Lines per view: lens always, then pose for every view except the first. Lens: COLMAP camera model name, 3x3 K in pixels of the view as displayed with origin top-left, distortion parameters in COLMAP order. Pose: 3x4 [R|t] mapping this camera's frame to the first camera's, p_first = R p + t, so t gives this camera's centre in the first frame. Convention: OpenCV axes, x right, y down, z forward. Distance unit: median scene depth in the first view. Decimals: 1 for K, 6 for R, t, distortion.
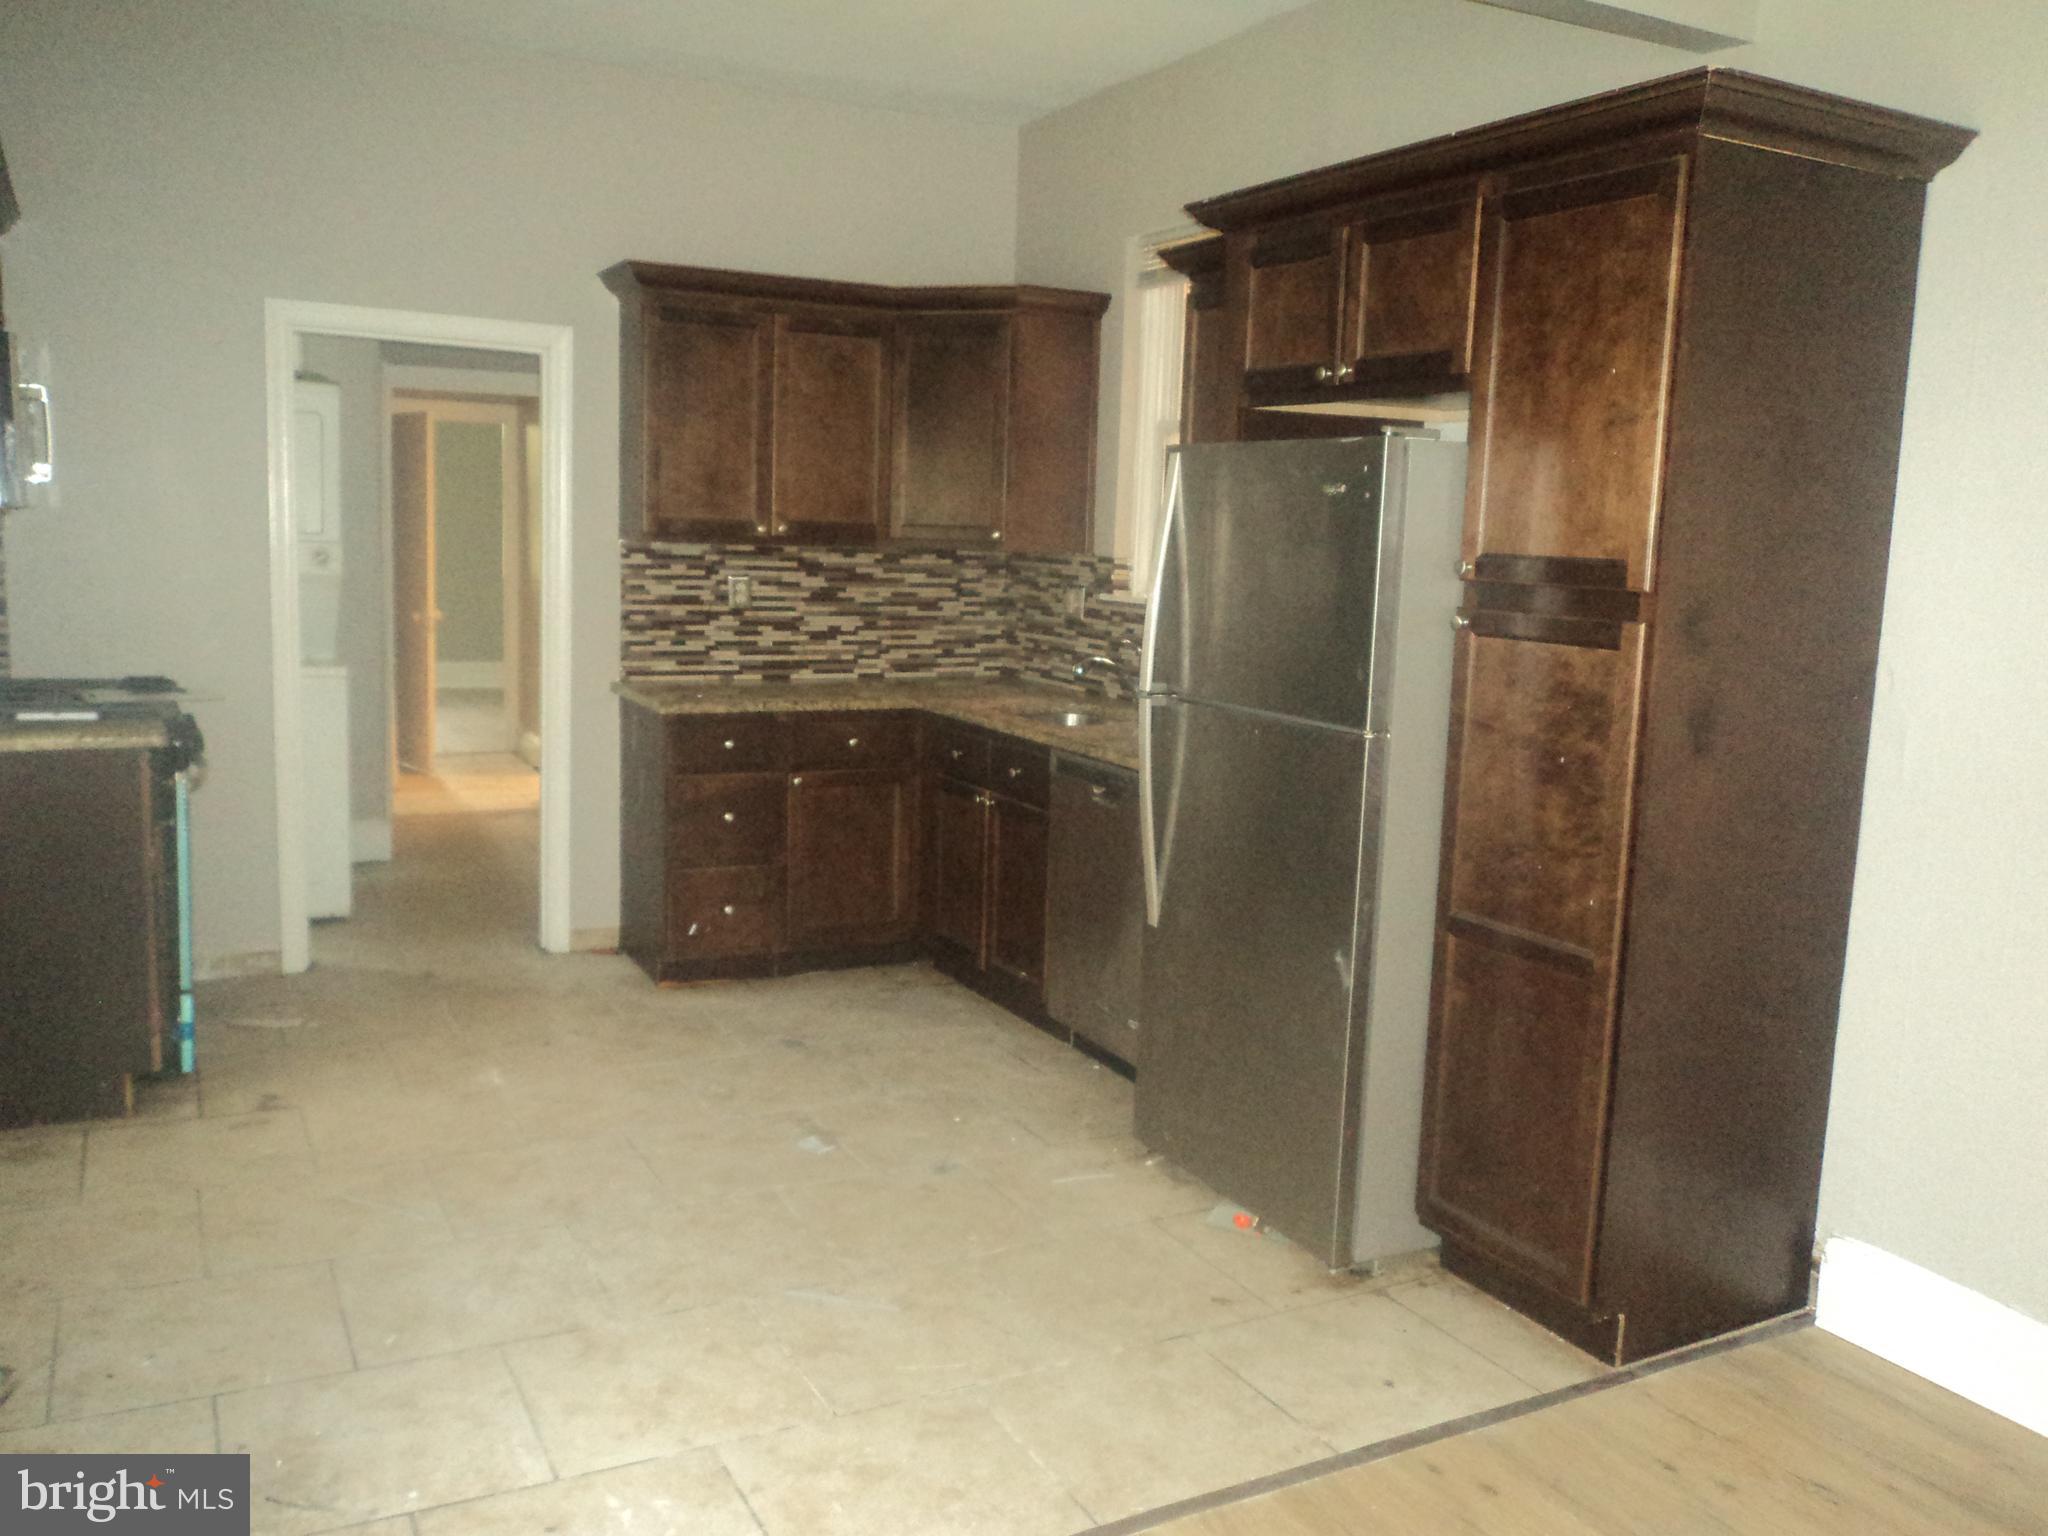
lens RADIAL K [[1635.3, 0, 1014.6], [0, 1635.3, 764.6], [0, 0, 1]] dist [-0.014820, 0.003839]
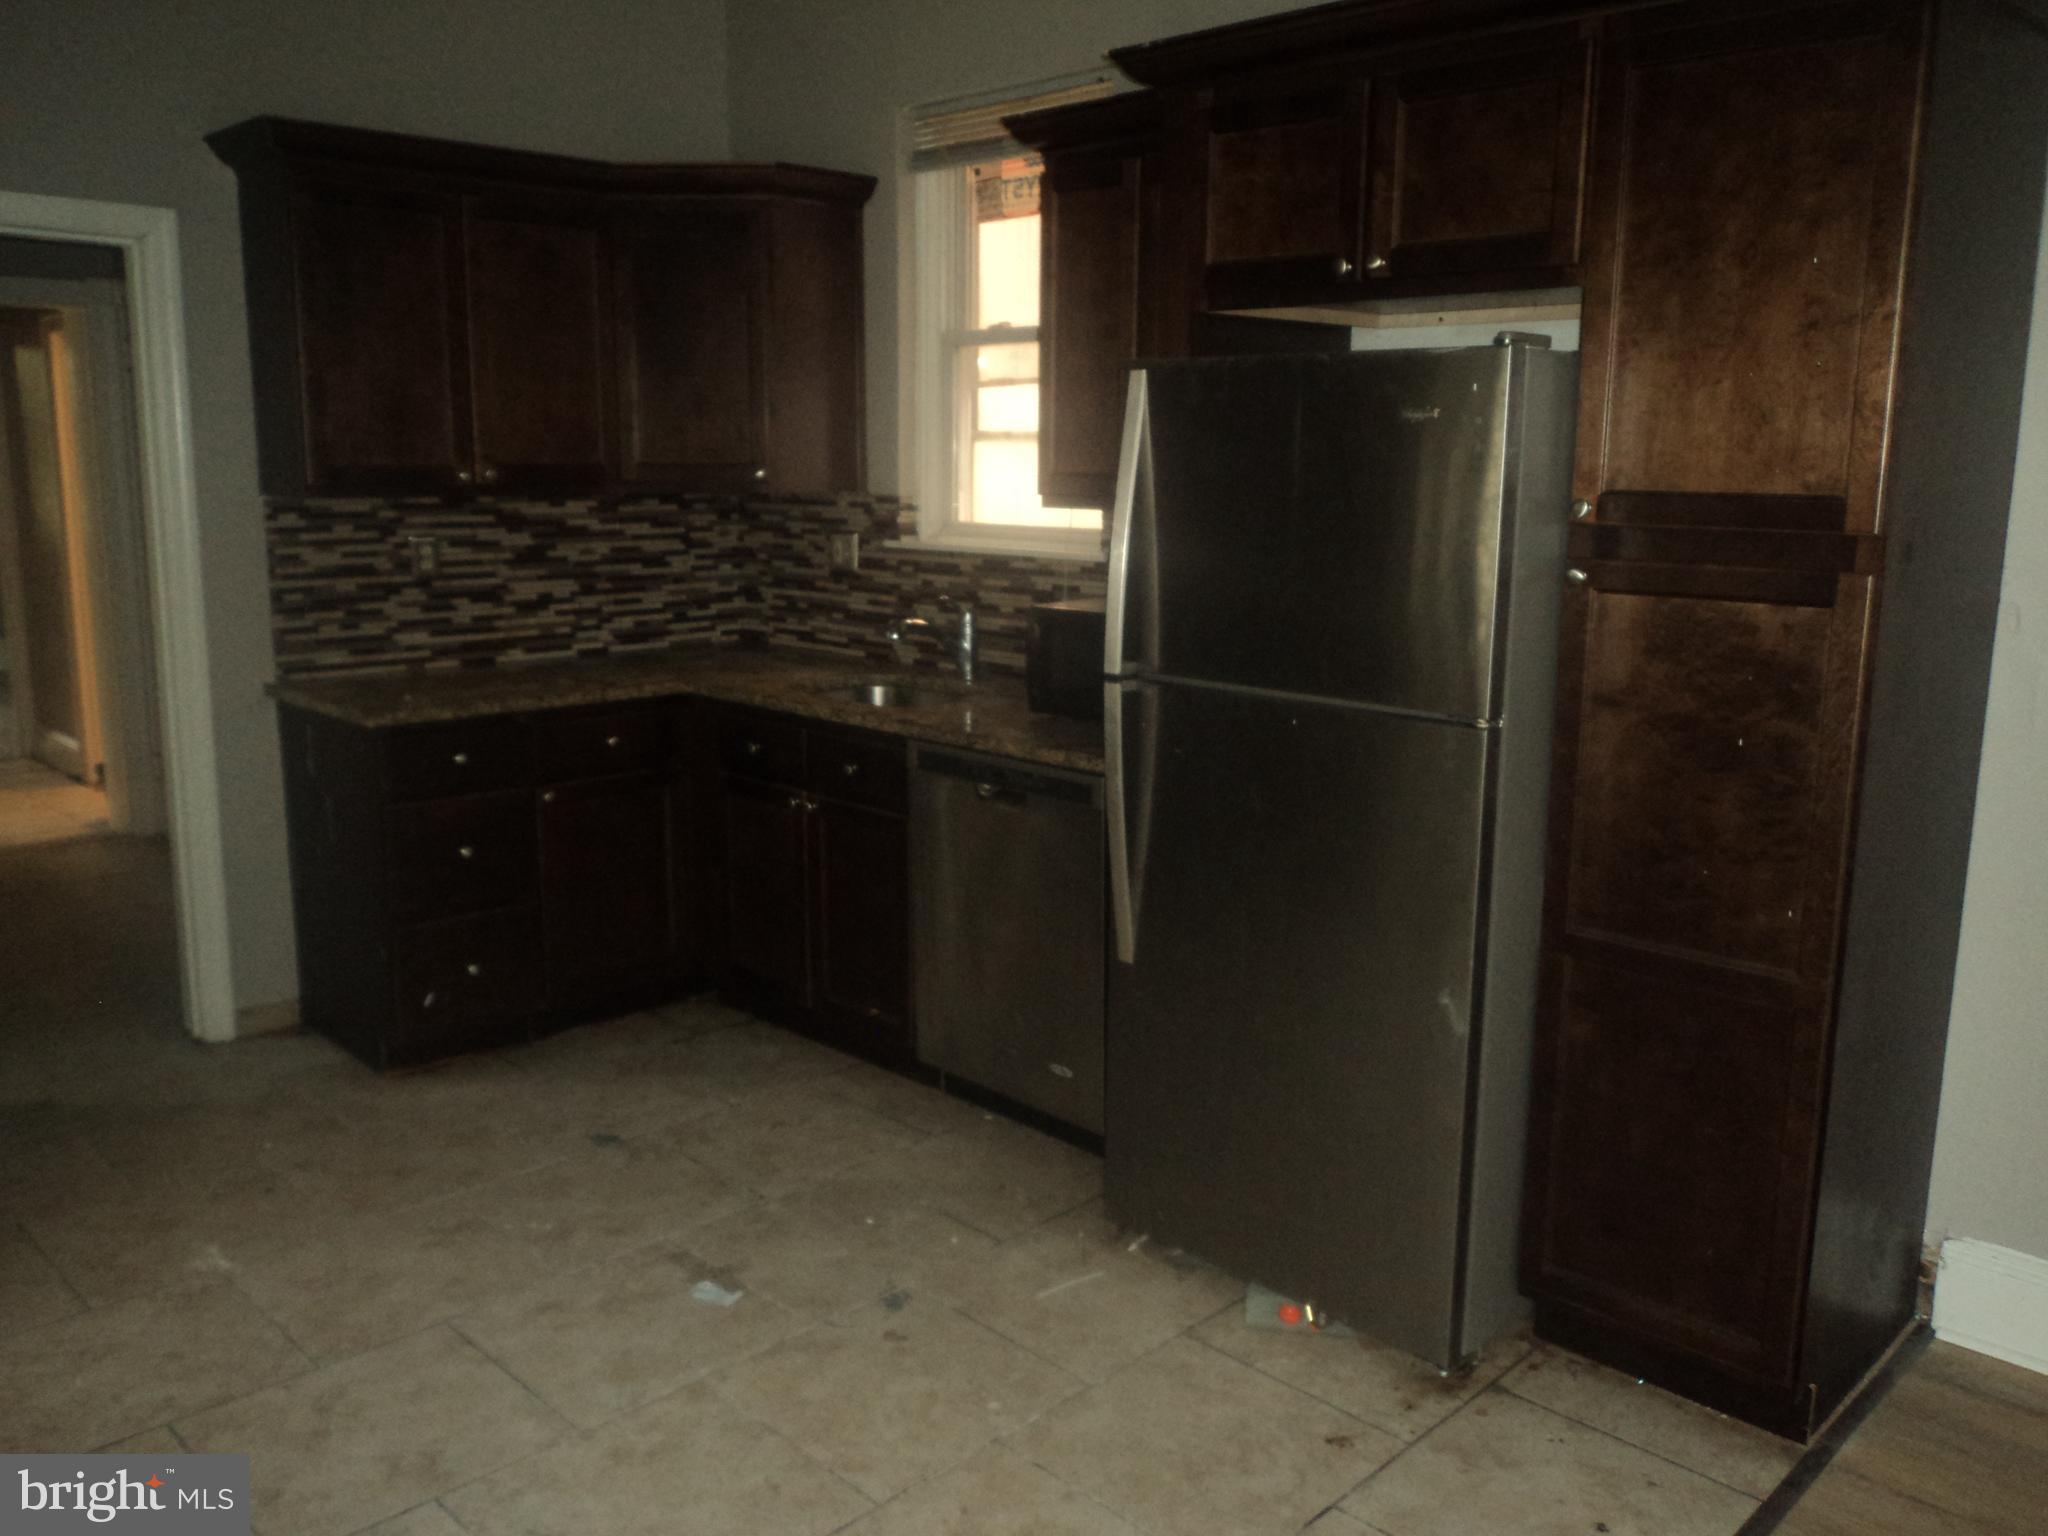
lens RADIAL K [[1635.3, 0, 1014.6], [0, 1635.3, 764.6], [0, 0, 1]] dist [-0.014820, 0.003839]
pose [[0.956085, -0.080629, 0.281780, -0.128668], [0.066785, 0.996056, 0.058410, -0.033779], [-0.285378, -0.037026, 0.957699, 0.169231]]
